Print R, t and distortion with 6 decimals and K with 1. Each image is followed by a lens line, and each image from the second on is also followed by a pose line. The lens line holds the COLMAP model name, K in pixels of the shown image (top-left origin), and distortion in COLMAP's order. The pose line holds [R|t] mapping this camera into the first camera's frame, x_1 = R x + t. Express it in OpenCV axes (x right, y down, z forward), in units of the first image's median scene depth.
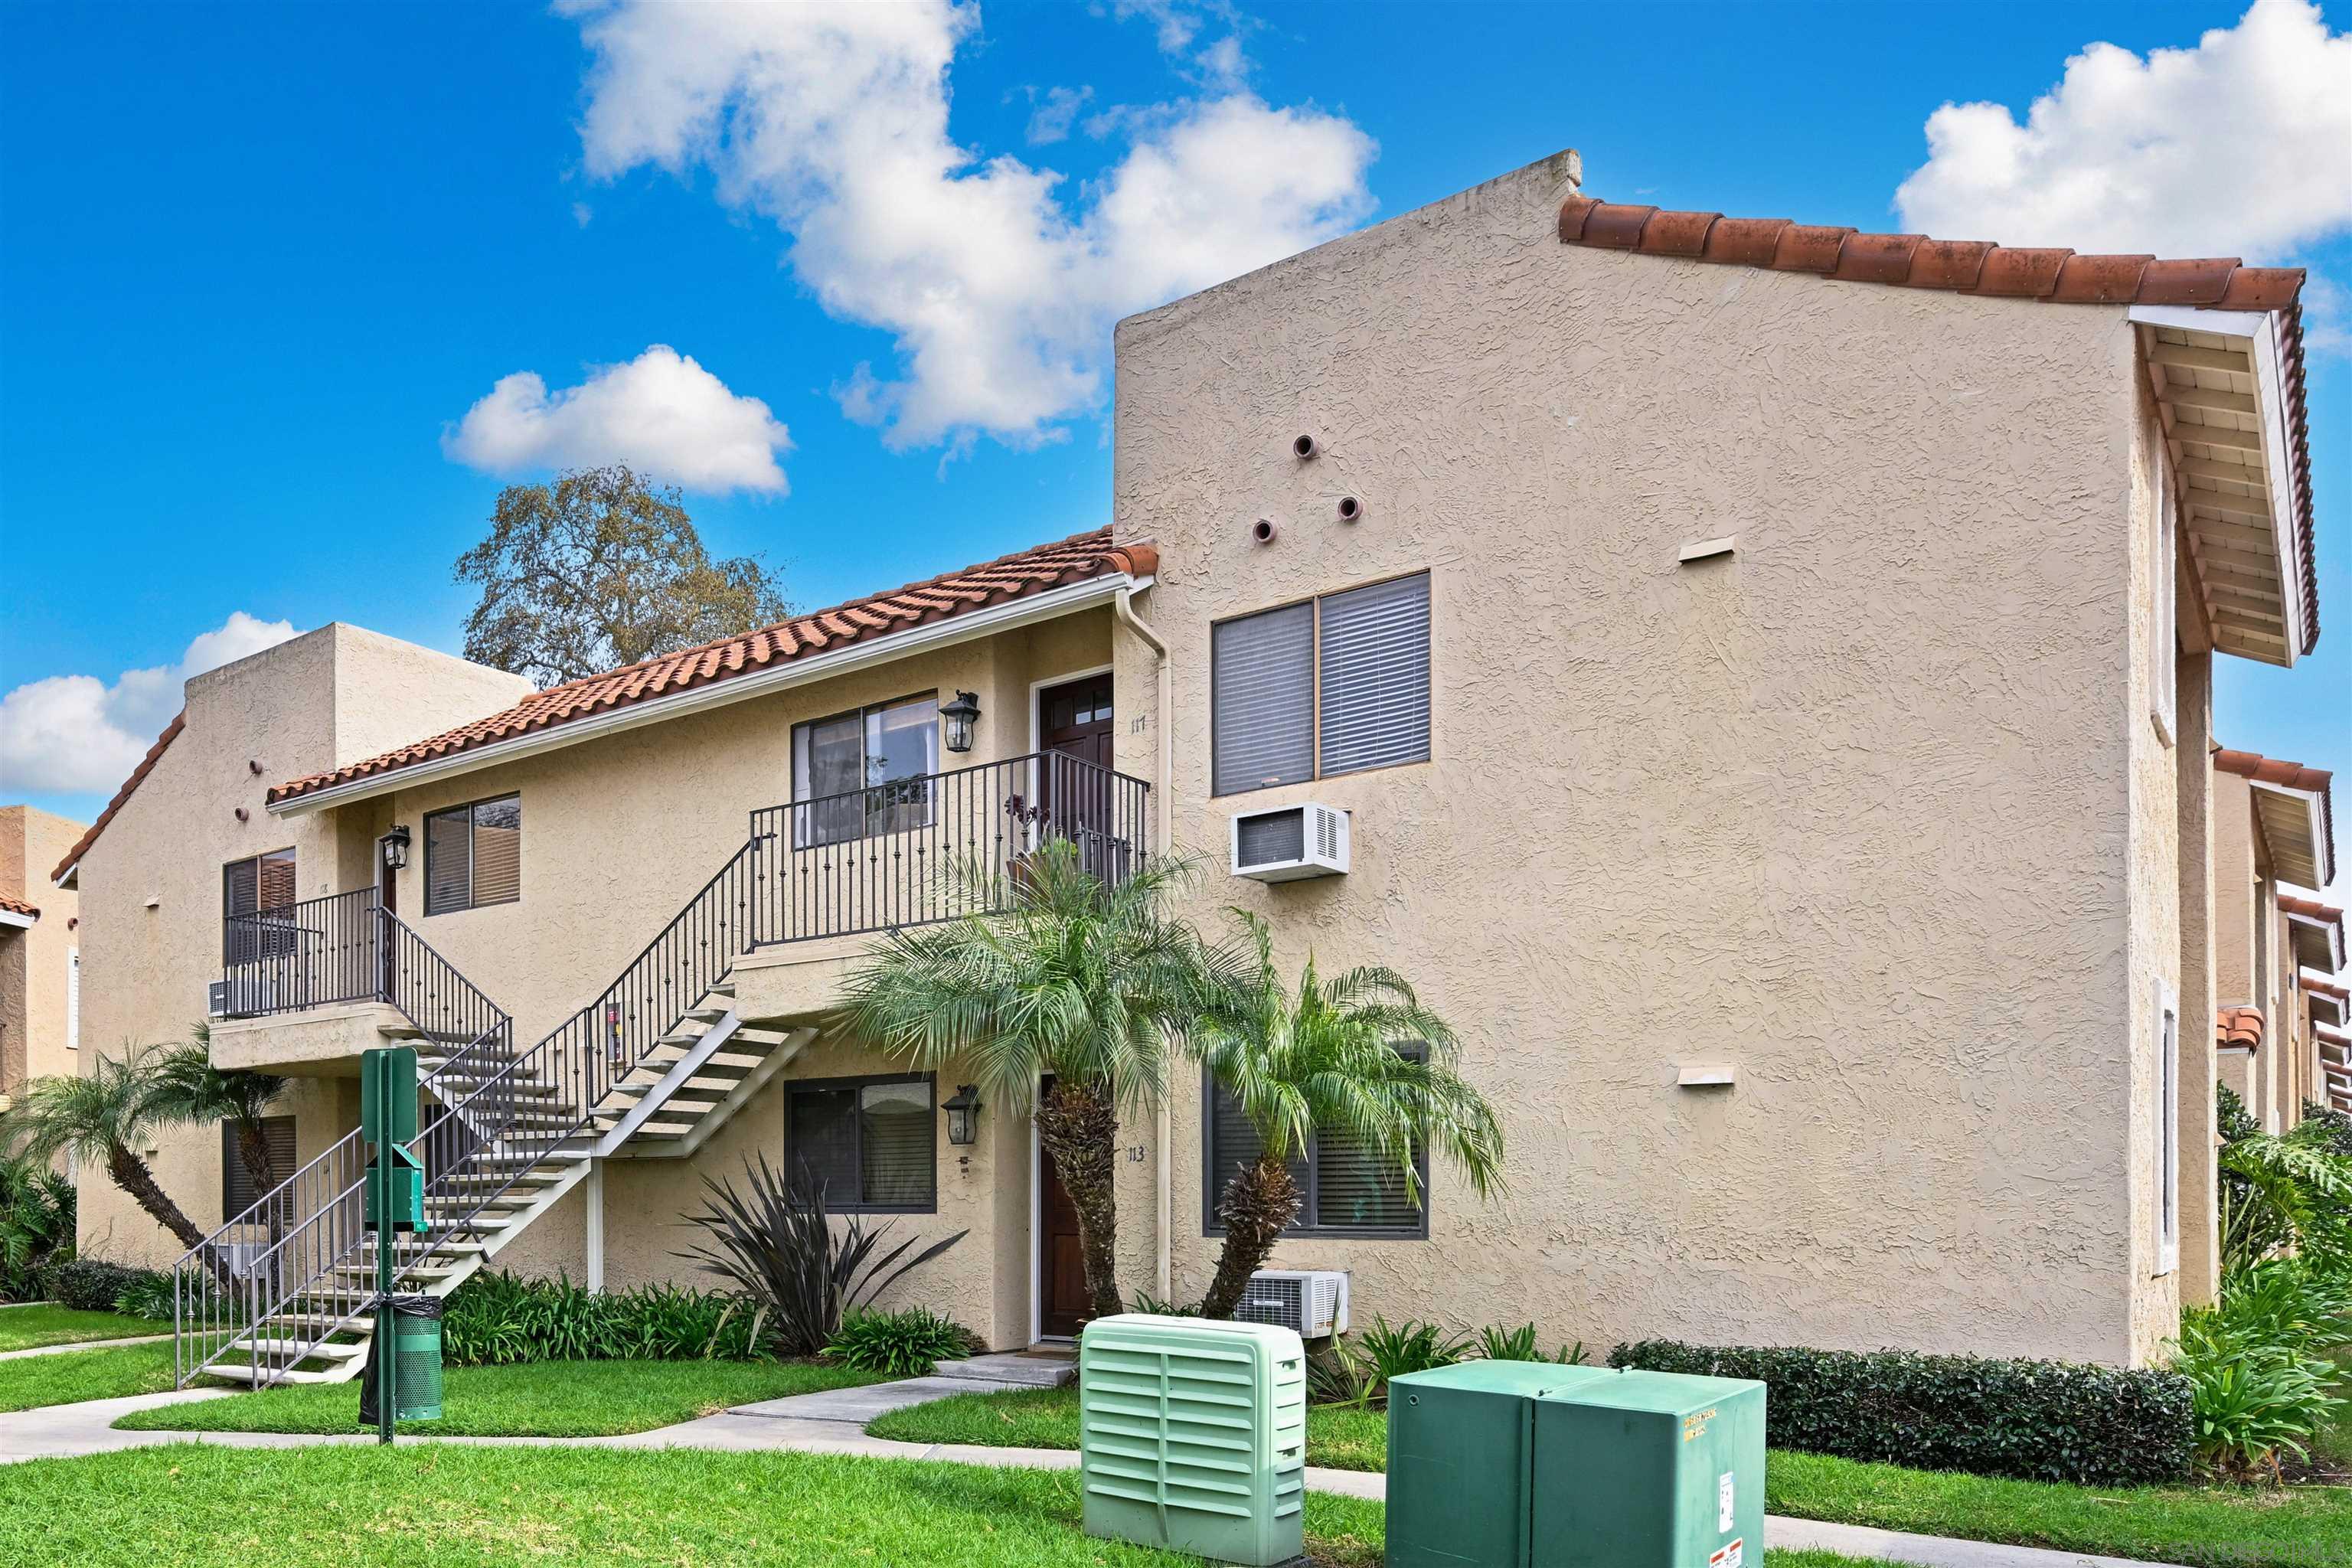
lens RADIAL K [[926.7, 0, 1186.4], [0, 926.7, 799.6], [0, 0, 1]] dist [-0.003475, 0.000232]
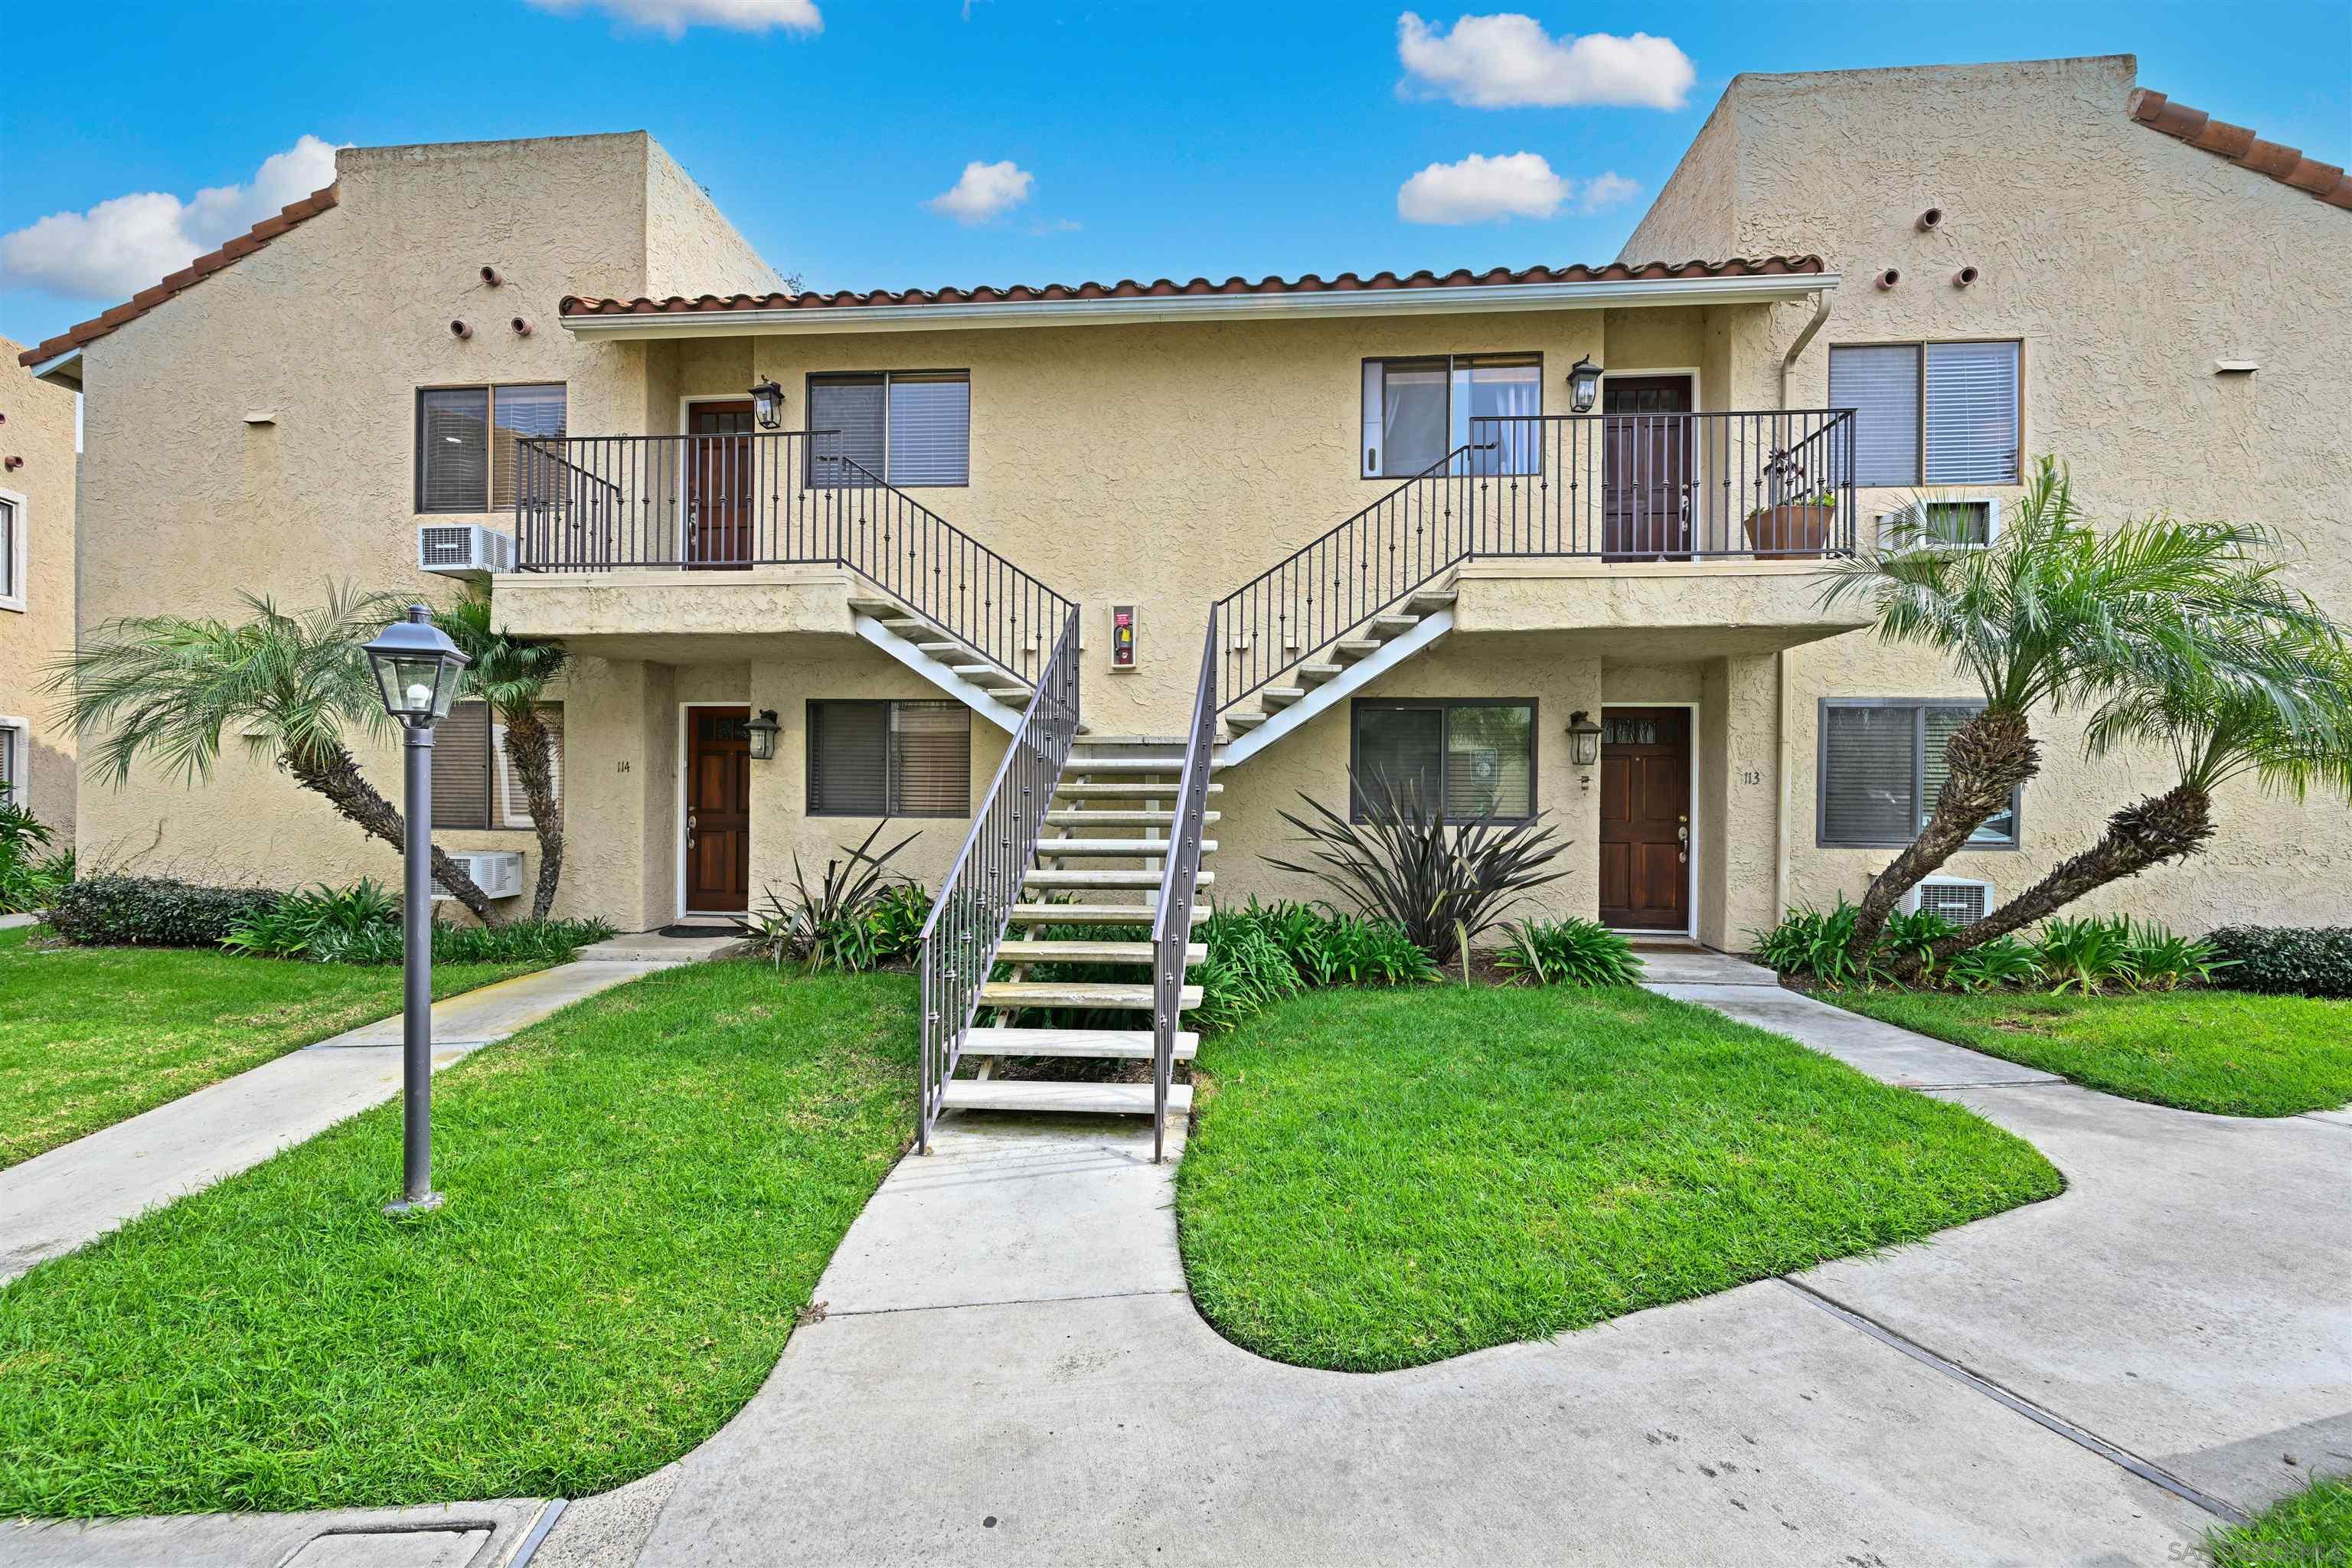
lens RADIAL K [[926.7, 0, 1186.4], [0, 926.7, 799.6], [0, 0, 1]] dist [-0.003475, 0.000232]
pose [[0.944395, 0.156081, 0.289409, -1.047635], [-0.154954, 0.987554, -0.026955, 0.561743], [-0.290014, -0.019389, 0.956826, 0.138820]]
